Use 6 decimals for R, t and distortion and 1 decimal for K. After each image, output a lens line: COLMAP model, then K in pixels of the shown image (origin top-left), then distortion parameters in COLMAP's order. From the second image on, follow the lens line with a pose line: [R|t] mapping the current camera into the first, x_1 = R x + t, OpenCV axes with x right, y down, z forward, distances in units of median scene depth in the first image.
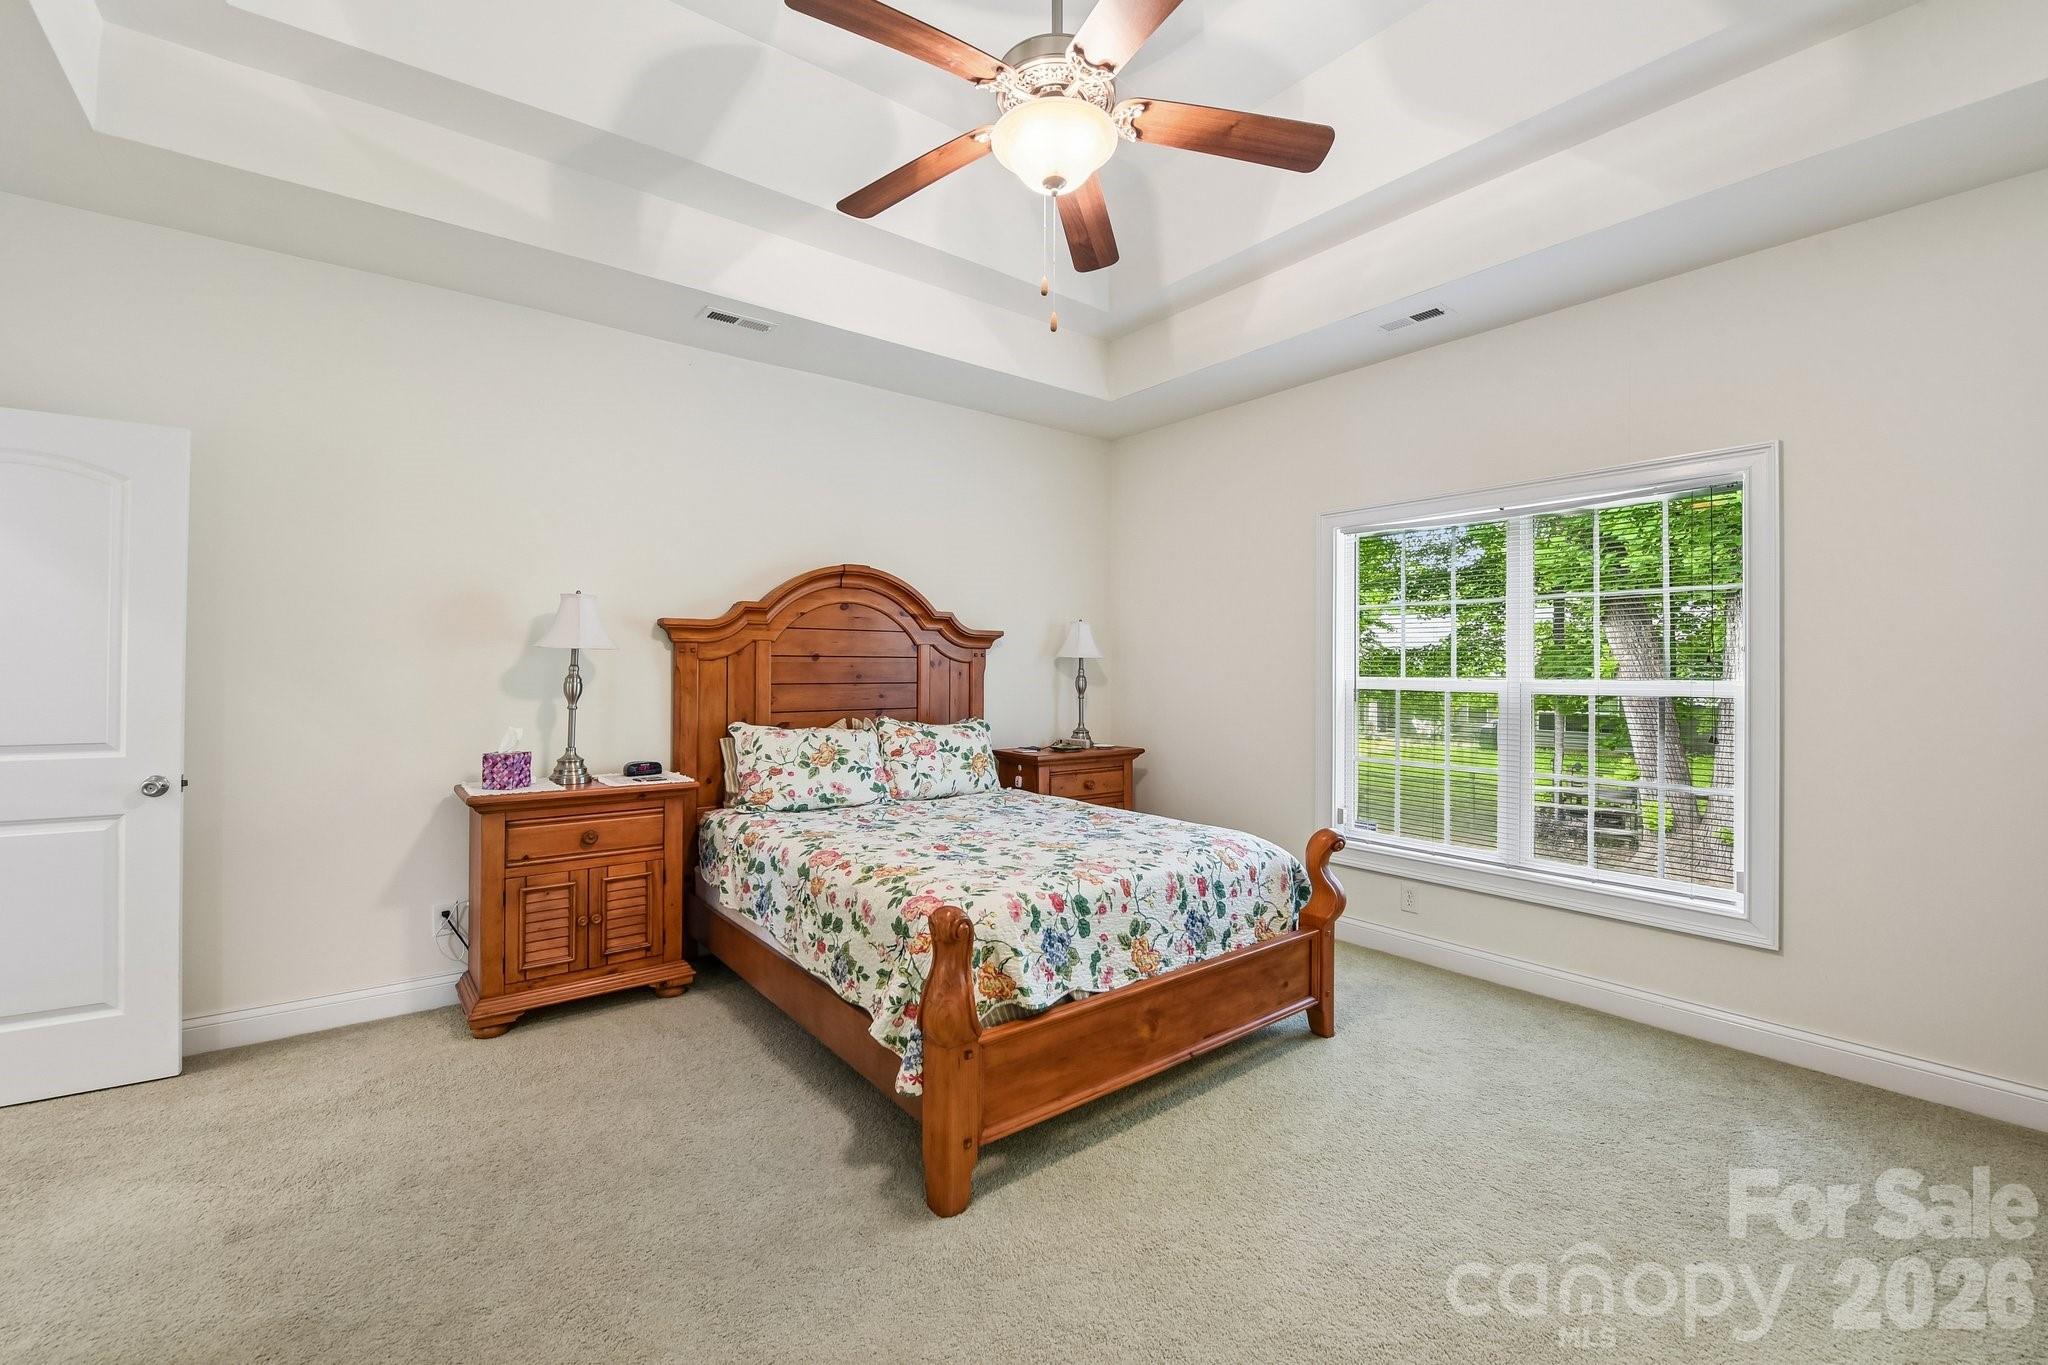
lens RADIAL K [[831.7, 0, 1018.9], [0, 831.7, 686.9], [0, 0, 1]] dist [-0.018701, 0.000155]
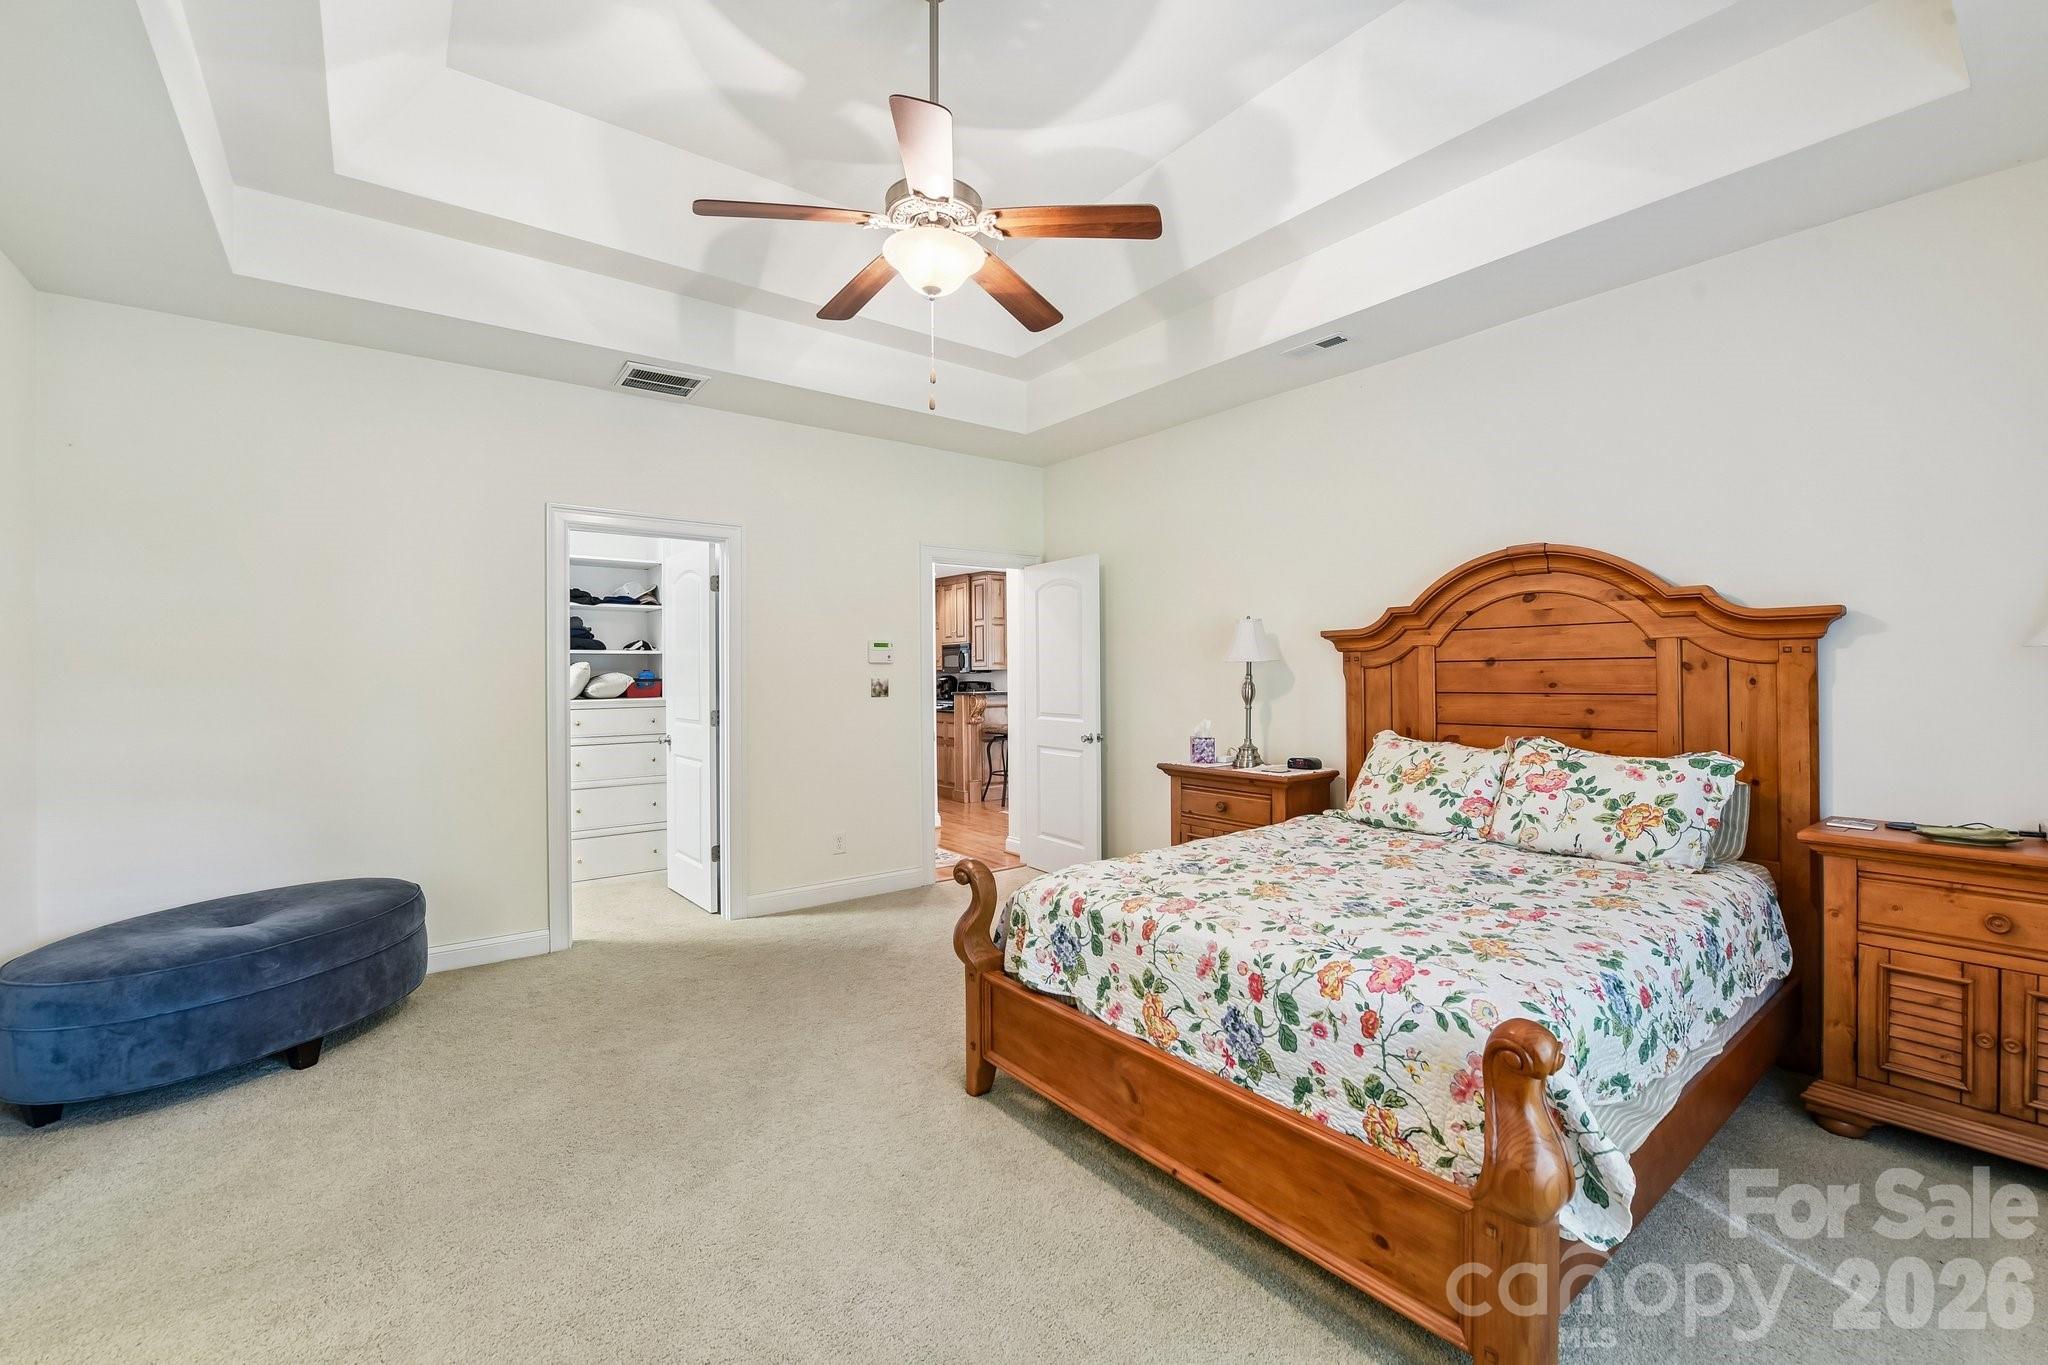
lens RADIAL K [[831.7, 0, 1018.9], [0, 831.7, 686.9], [0, 0, 1]] dist [-0.018701, 0.000155]
pose [[0.007106, 0.010079, -0.999924, 0.865632], [-0.013255, 0.999862, 0.009984, -0.017332], [0.999887, 0.013183, 0.007239, 0.742502]]
